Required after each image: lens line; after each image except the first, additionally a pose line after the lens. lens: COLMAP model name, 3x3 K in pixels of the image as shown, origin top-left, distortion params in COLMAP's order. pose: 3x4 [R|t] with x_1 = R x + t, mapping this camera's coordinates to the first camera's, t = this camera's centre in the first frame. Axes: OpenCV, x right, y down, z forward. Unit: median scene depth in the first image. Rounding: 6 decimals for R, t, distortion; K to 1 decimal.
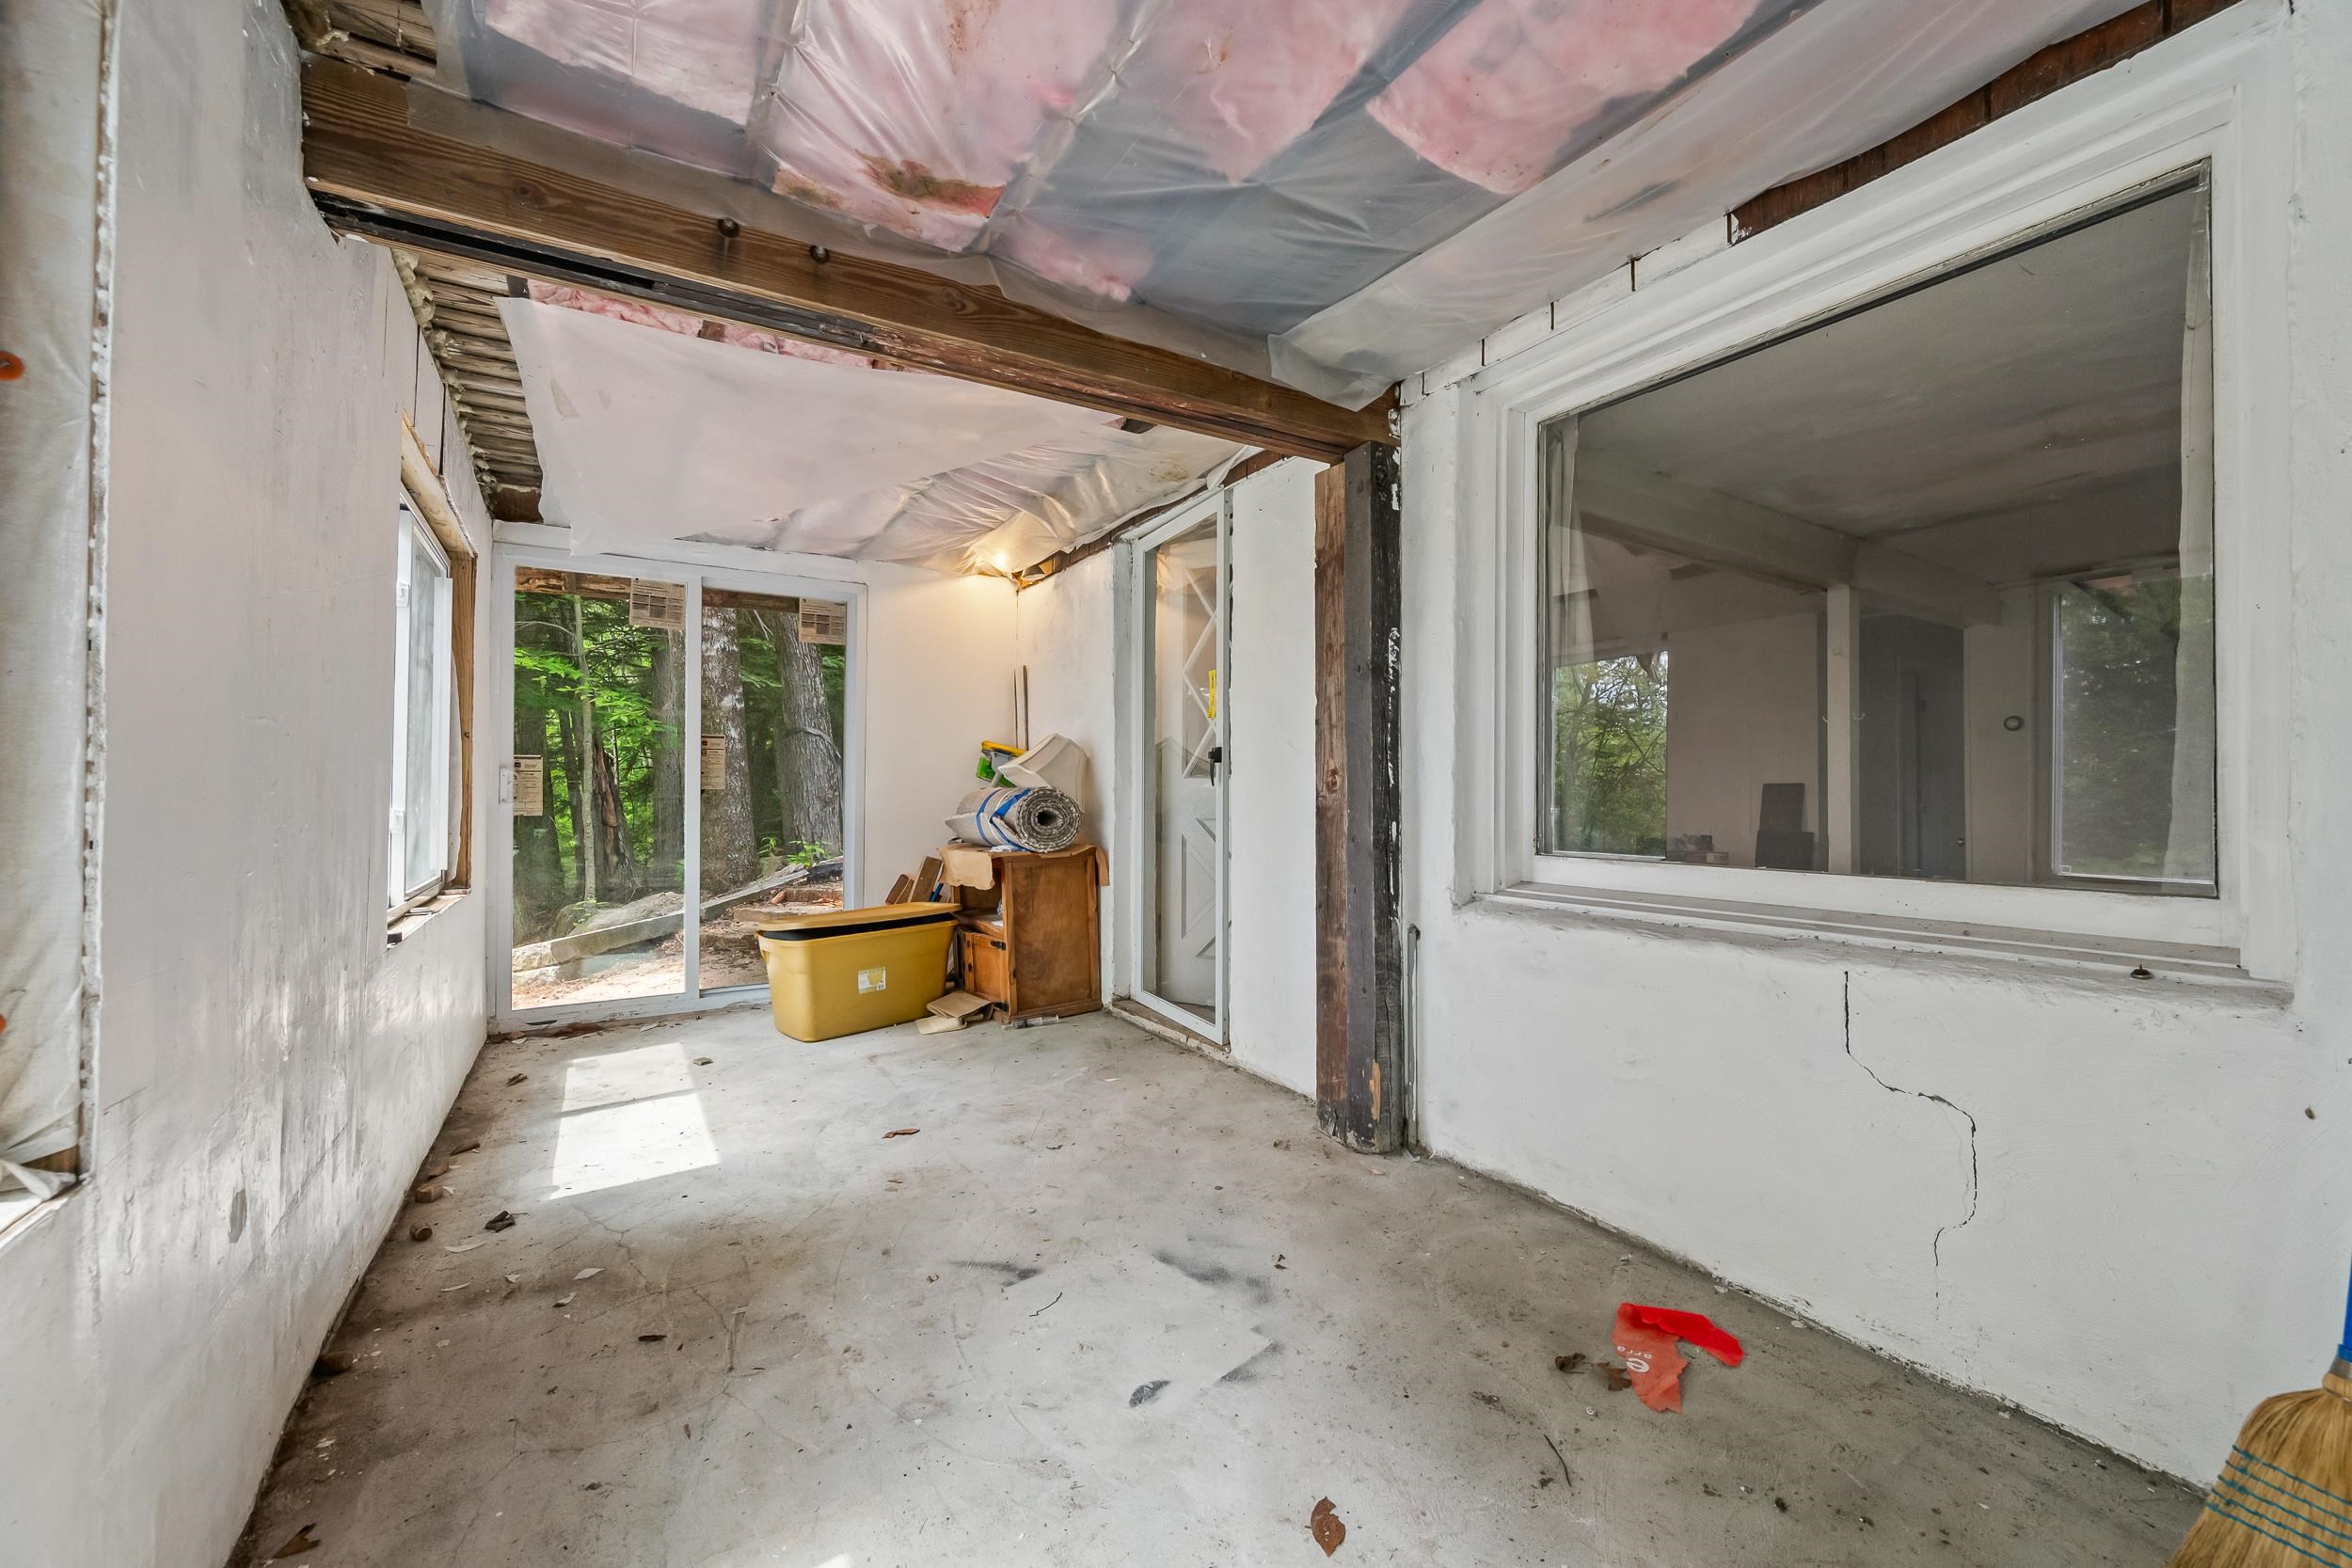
lens RADIAL K [[921.9, 0, 1192.3], [0, 921.9, 776.4], [0, 0, 1]] dist [-0.002420, 0.000565]
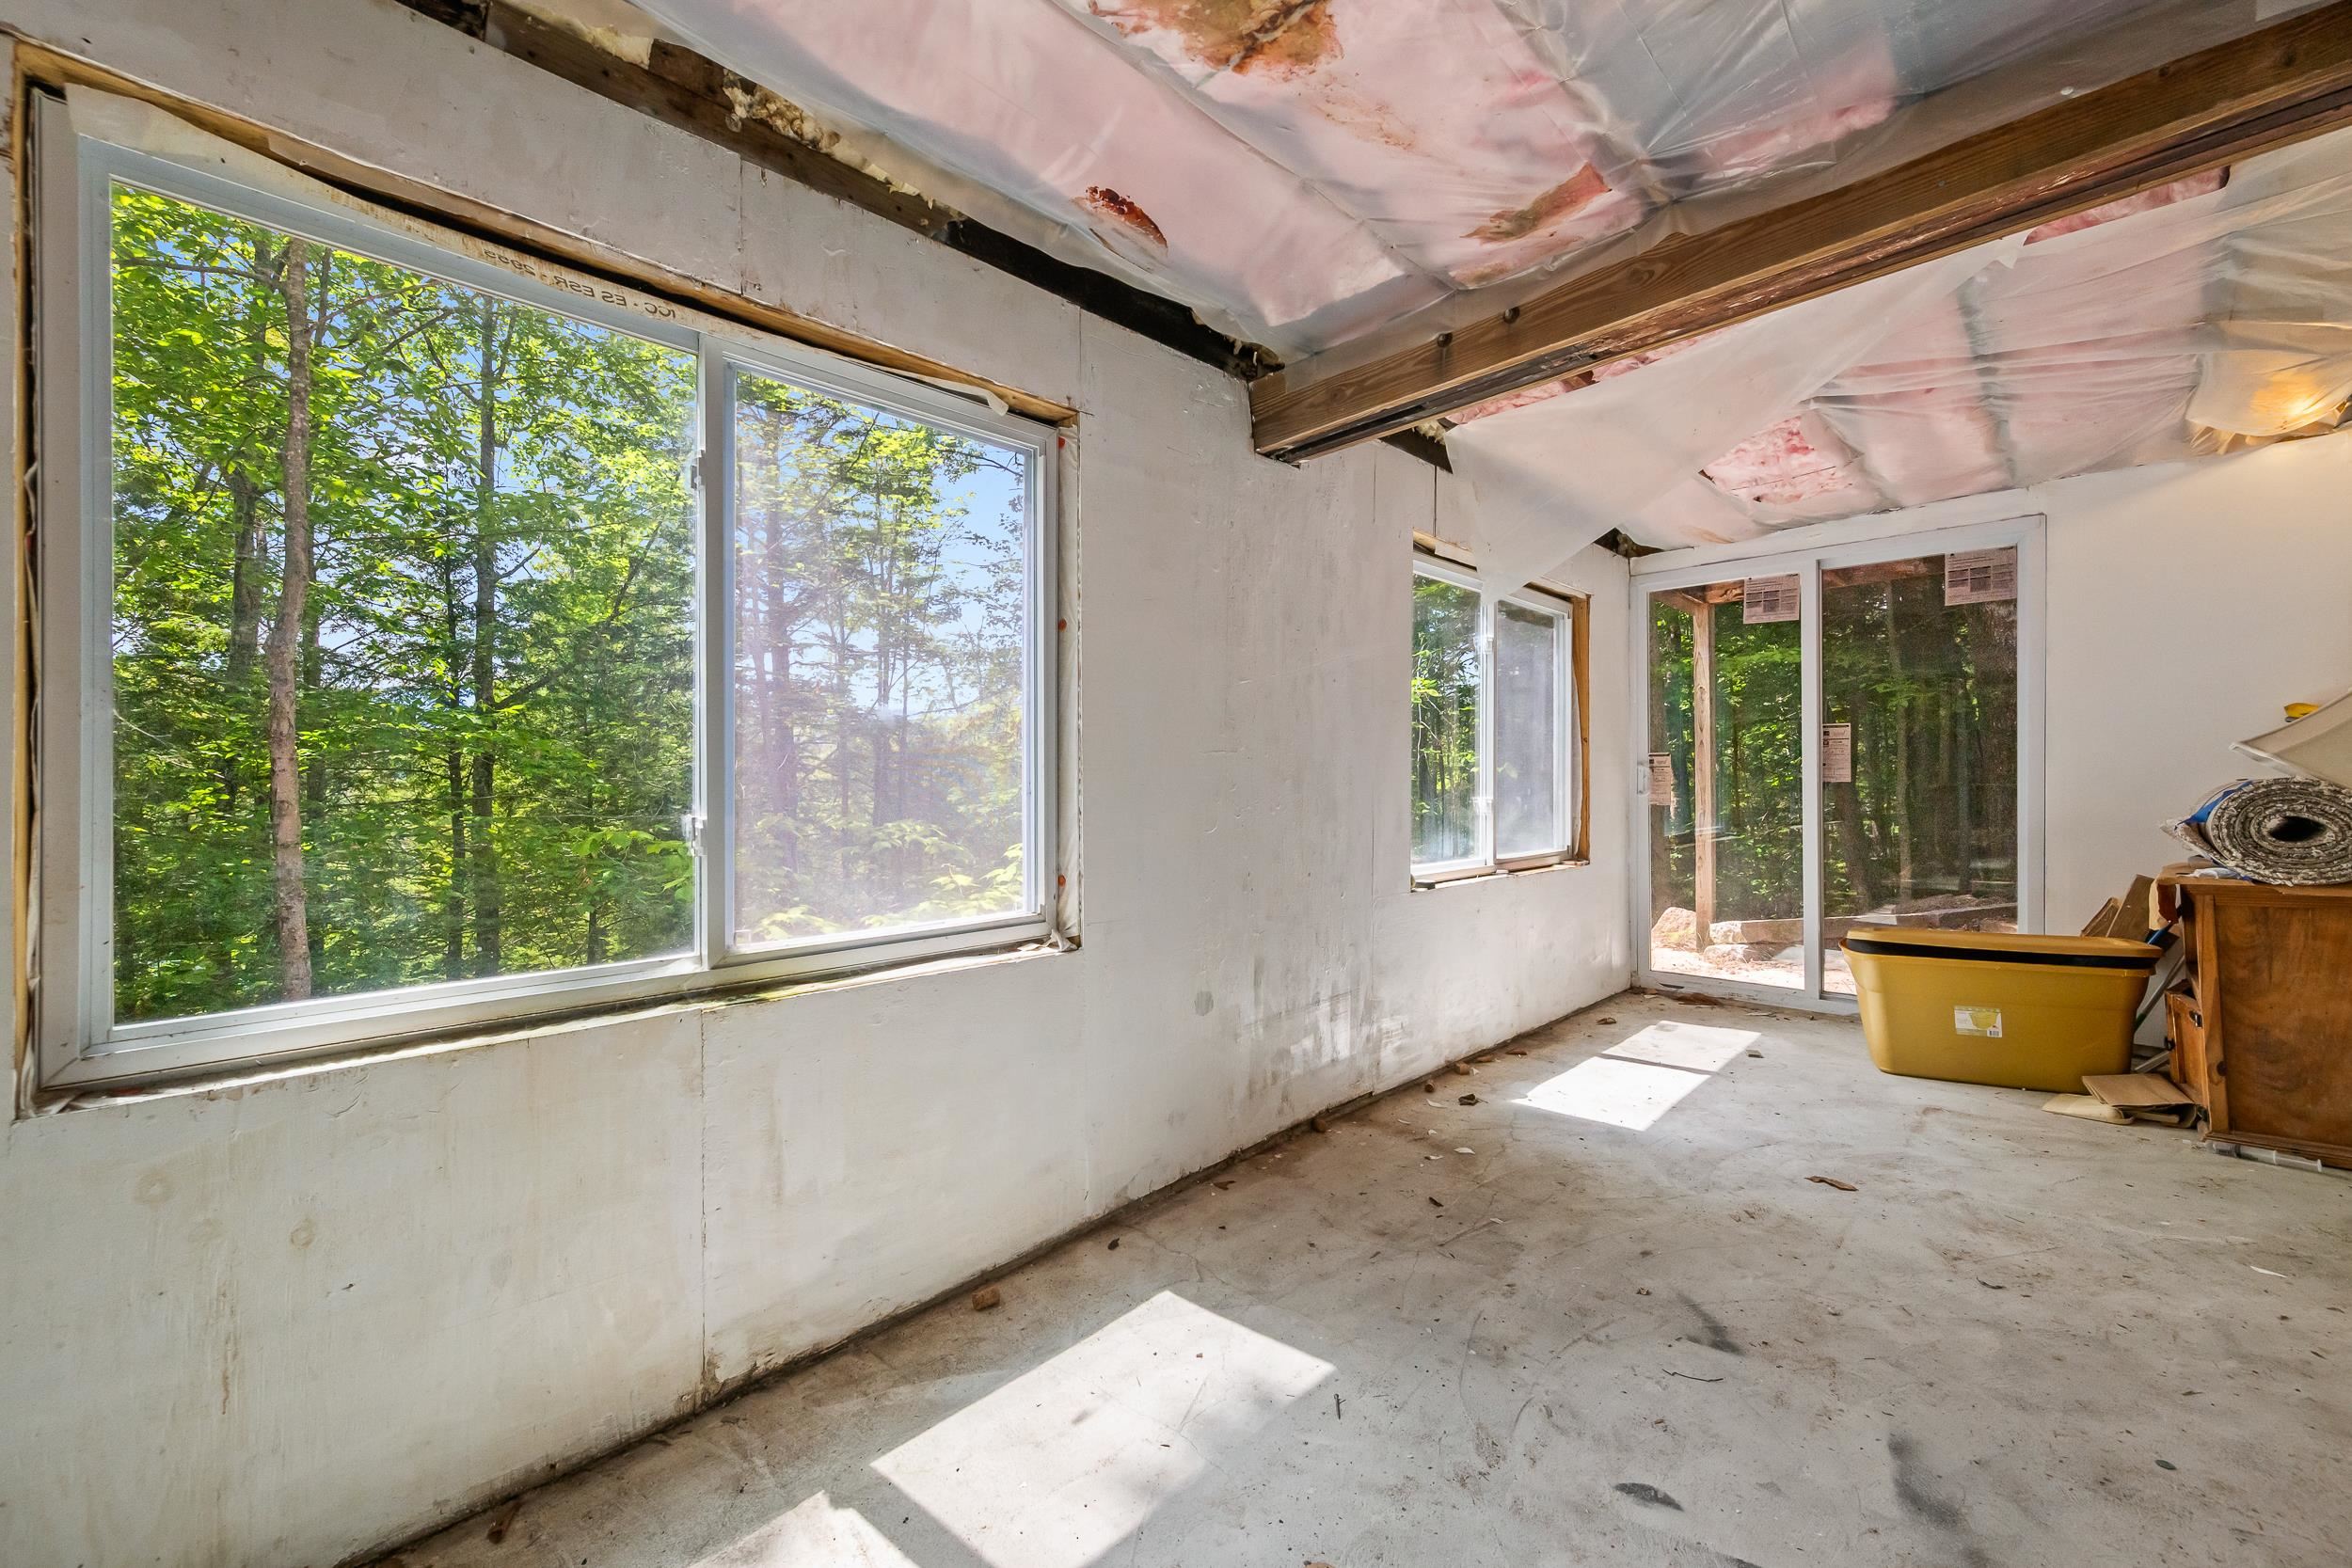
lens RADIAL K [[921.9, 0, 1192.3], [0, 921.9, 776.4], [0, 0, 1]] dist [-0.002420, 0.000565]
pose [[0.234022, -0.006382, -0.972210, 0.425504], [0.019469, 0.999809, -0.001876, -0.004788], [0.972036, -0.018489, 0.234101, 0.245586]]
